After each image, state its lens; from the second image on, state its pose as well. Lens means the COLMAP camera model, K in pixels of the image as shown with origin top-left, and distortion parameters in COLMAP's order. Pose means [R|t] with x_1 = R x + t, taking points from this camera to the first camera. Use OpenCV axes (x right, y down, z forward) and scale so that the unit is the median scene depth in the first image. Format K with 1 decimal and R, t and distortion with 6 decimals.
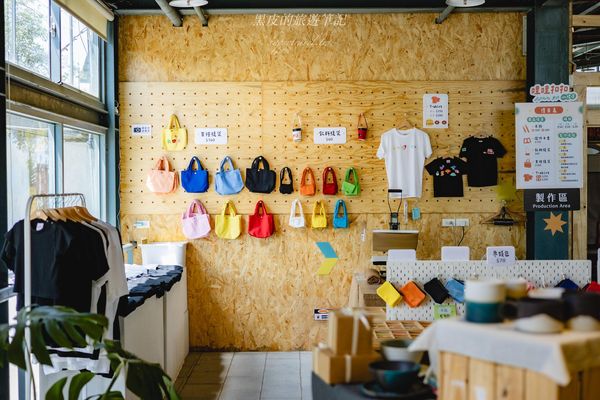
lens RADIAL K [[840.5, 0, 299.9], [0, 840.5, 199.8], [0, 0, 1]] dist [-0.022408, 0.000000]
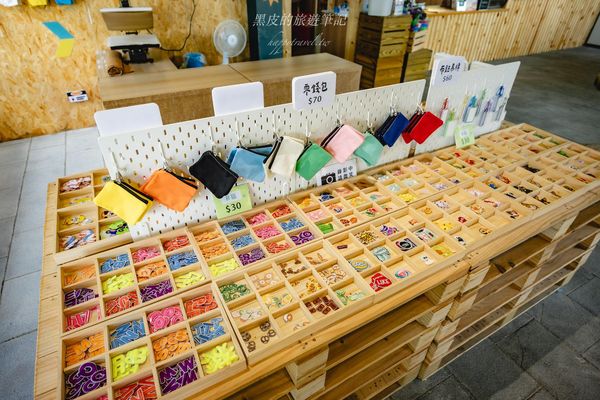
lens RADIAL K [[340.7, 0, 300.3], [0, 340.7, 199.2], [0, 0, 1]] dist [-0.008117, -0.000629]
pose [[0.878131, -0.263753, 0.399150, 0.070484], [-0.006942, 0.827195, 0.561872, -0.001920], [-0.478371, -0.496168, 0.724554, 0.477285]]
